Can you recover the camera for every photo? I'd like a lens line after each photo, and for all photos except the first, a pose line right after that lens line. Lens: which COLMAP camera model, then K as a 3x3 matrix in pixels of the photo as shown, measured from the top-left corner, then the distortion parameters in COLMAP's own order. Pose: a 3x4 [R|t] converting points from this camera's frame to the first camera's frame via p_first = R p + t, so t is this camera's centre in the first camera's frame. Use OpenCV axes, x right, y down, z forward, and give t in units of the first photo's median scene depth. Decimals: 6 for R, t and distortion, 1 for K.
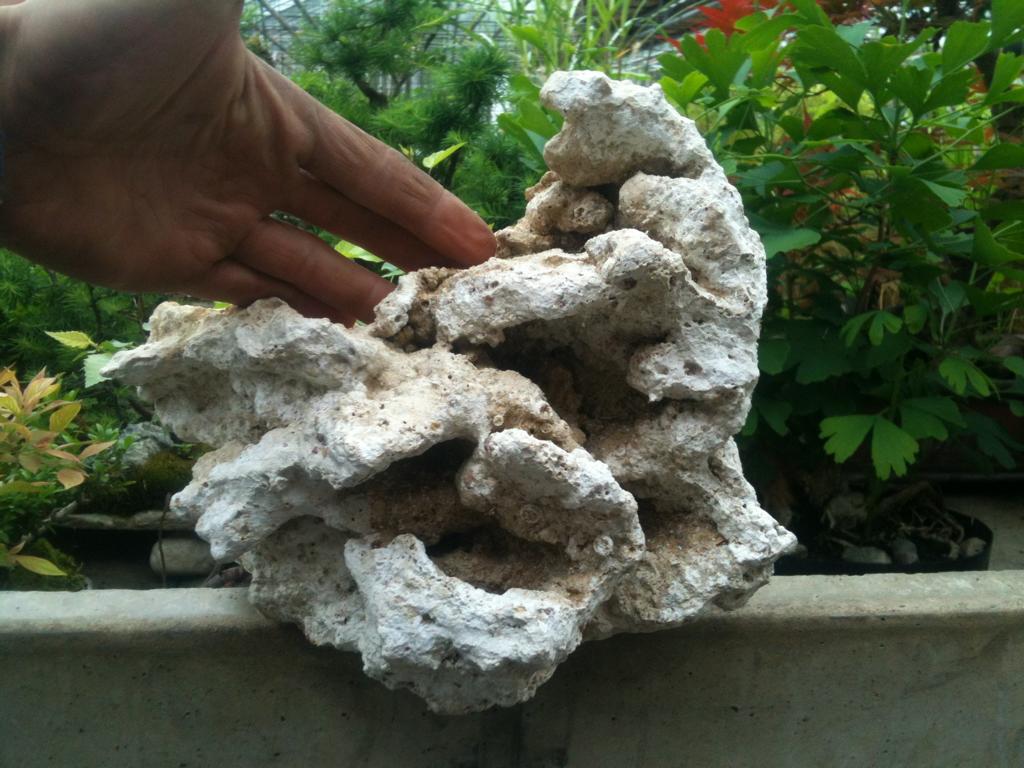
lens RADIAL K [[1068.7, 0, 550.2], [0, 1068.7, 353.9], [0, 0, 1]] dist [0.056739, -0.028282]
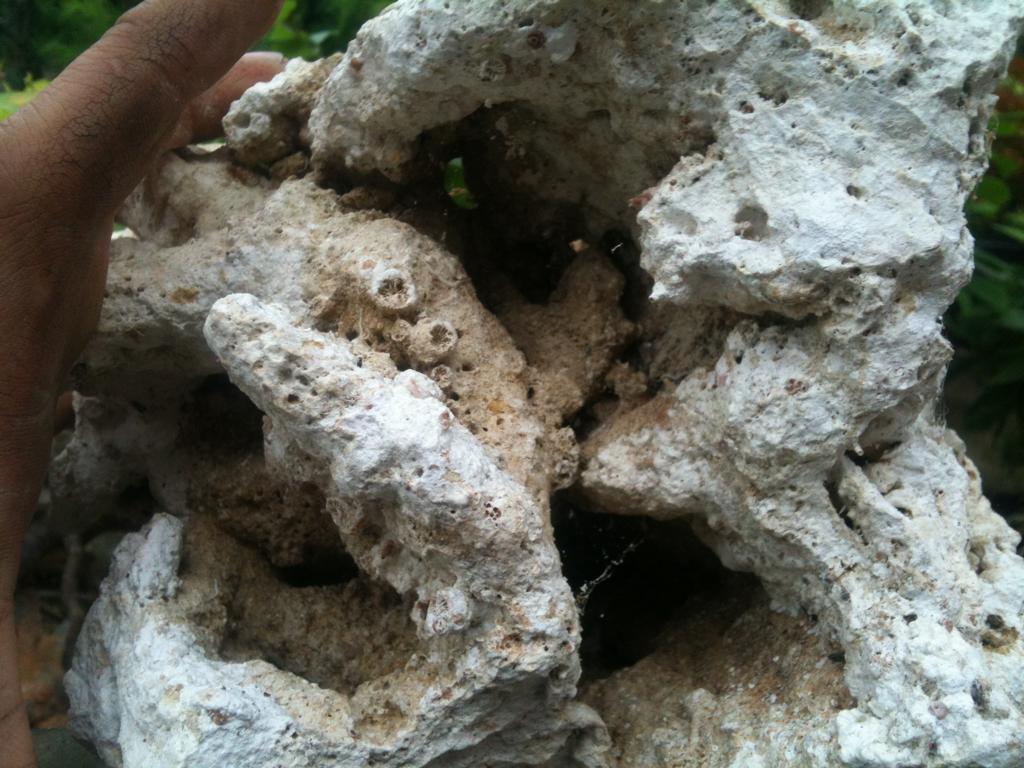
lens RADIAL K [[1138.5, 0, 515.7], [0, 1138.5, 359.8], [0, 0, 1]] dist [0.118564, -0.542811]
pose [[0.800428, 0.073408, -0.594918, 0.316675], [-0.140240, 0.987862, -0.066791, 0.104375], [0.582794, 0.136893, 0.801007, 0.623139]]
